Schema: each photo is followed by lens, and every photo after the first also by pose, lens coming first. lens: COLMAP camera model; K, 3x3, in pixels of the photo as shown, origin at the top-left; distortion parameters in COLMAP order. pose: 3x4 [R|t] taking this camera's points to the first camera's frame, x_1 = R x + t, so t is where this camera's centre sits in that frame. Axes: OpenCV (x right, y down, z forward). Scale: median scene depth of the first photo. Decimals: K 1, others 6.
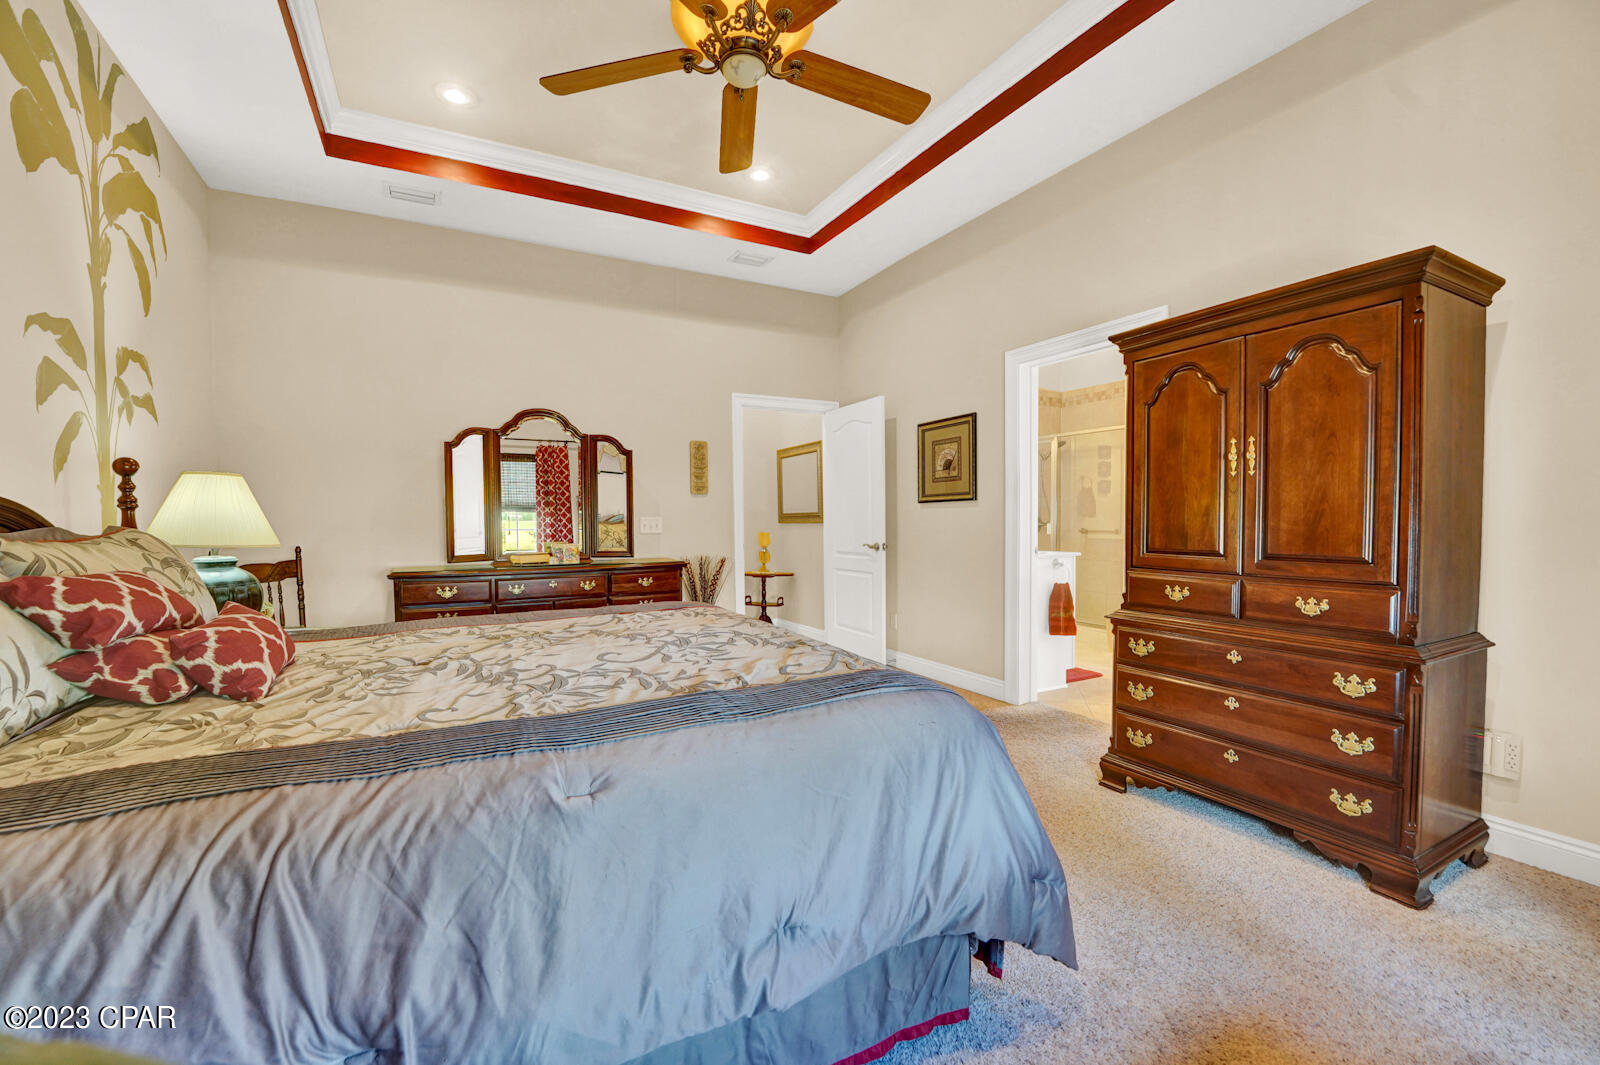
lens RADIAL K [[648.2, 0, 794.4], [0, 648.2, 543.8], [0, 0, 1]] dist [-0.024910, 0.000682]
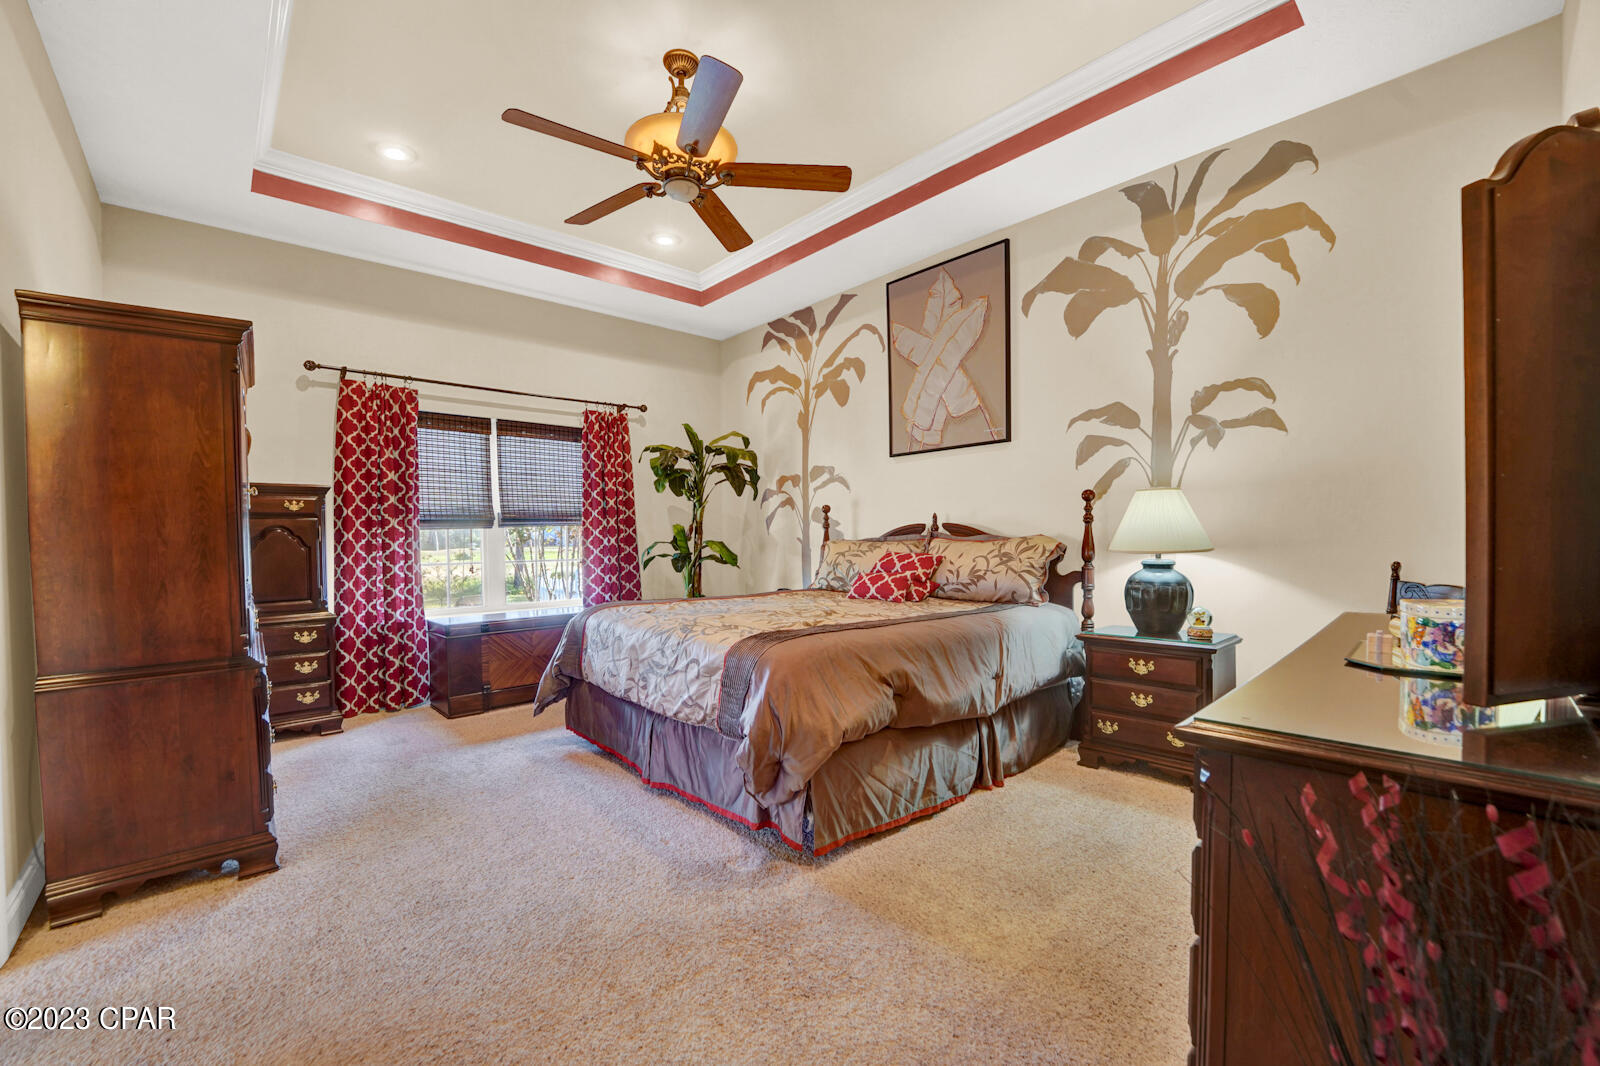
lens RADIAL K [[648.2, 0, 794.4], [0, 648.2, 544.3], [0, 0, 1]] dist [-0.024910, 0.000682]
pose [[-0.972772, 0.022598, -0.230659, 0.009012], [0.011176, 0.998651, 0.050707, -0.047202], [0.231493, 0.046748, -0.971713, 1.249810]]
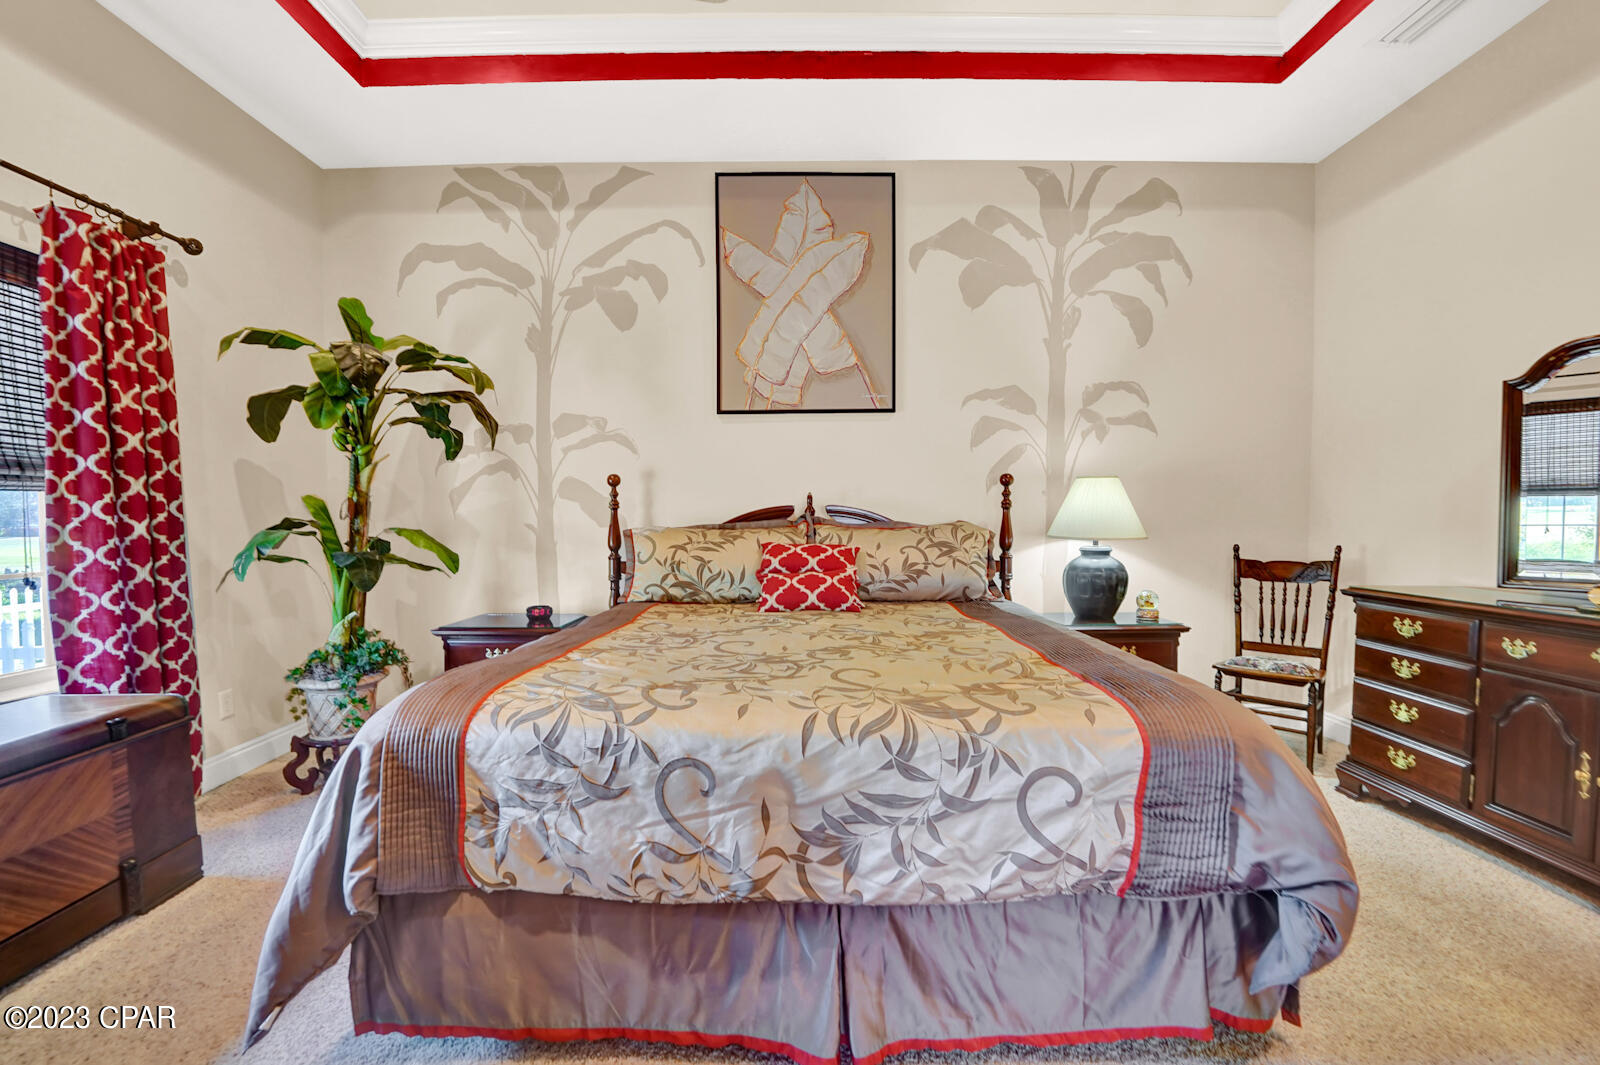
lens RADIAL K [[658.4, 0, 792.2], [0, 658.4, 545.6], [0, 0, 1]] dist [-0.025022, 0.000255]
pose [[-0.482806, 0.043986, -0.874622, 0.275143], [-0.024843, 0.997648, 0.063887, -0.028359], [0.875375, 0.052574, -0.480578, 0.683527]]
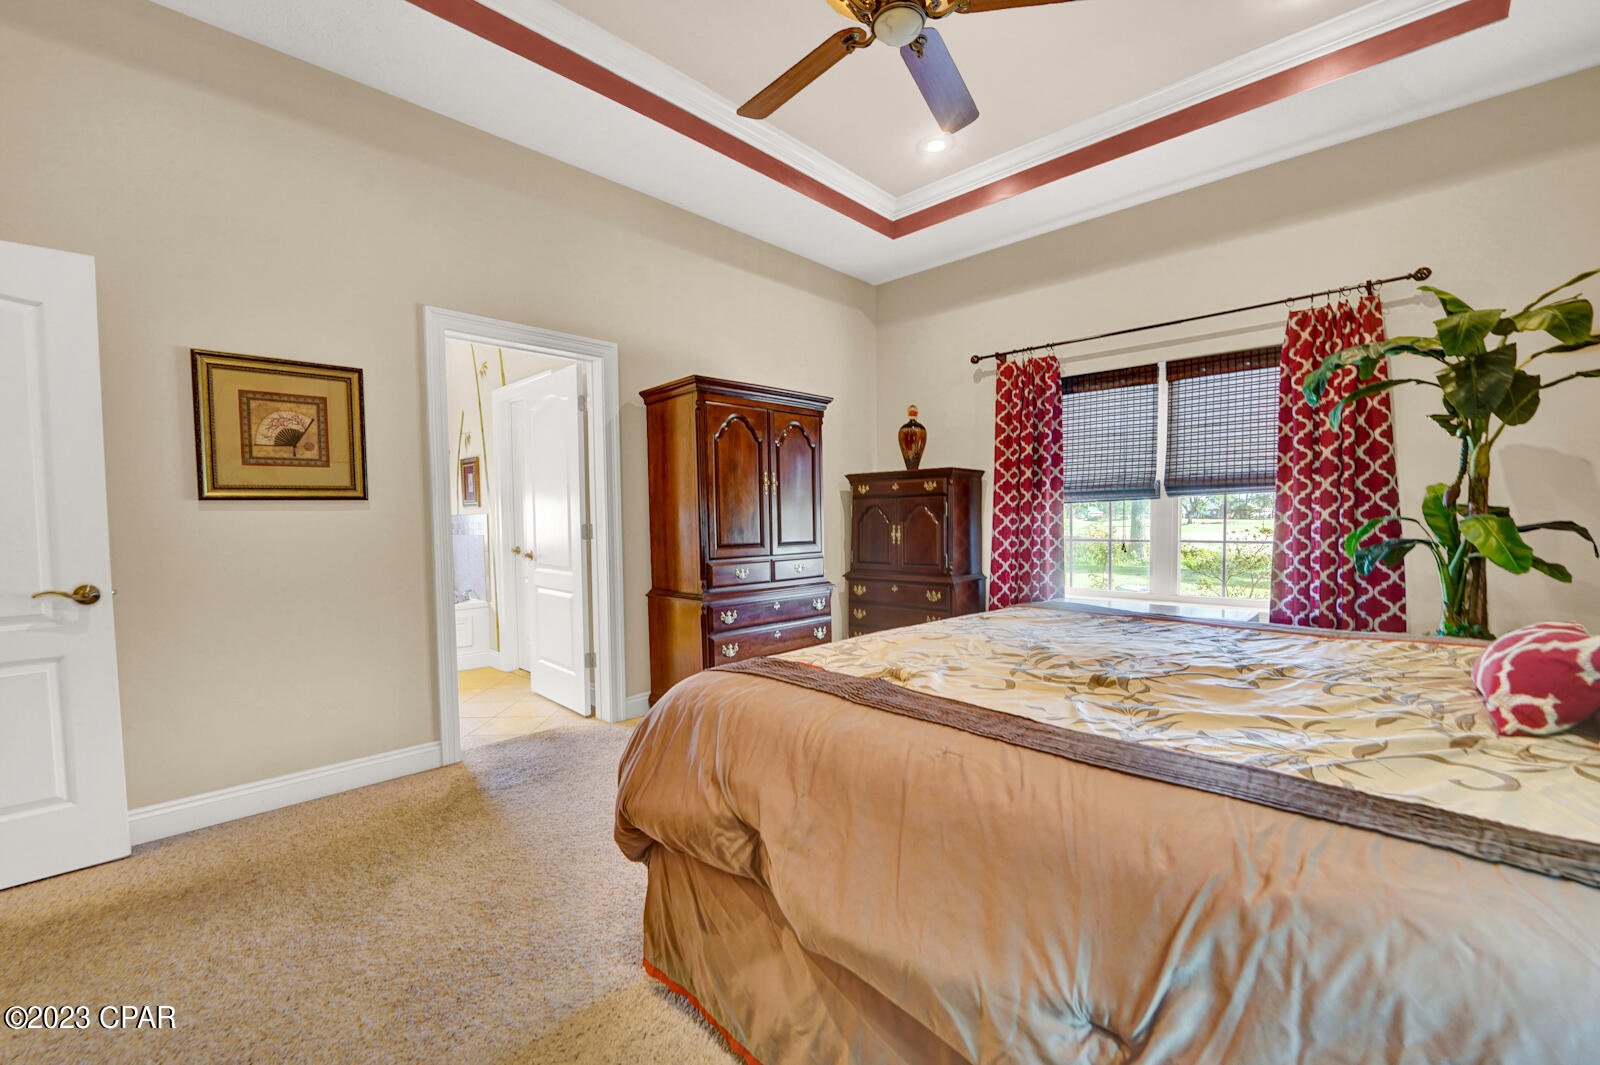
lens RADIAL K [[658.4, 0, 792.2], [0, 658.4, 545.6], [0, 0, 1]] dist [-0.025022, 0.000255]
pose [[-0.292803, -0.027822, 0.955768, -0.500014], [0.053473, 0.997536, 0.045420, -0.026788], [-0.954676, 0.064407, -0.290594, 0.775284]]
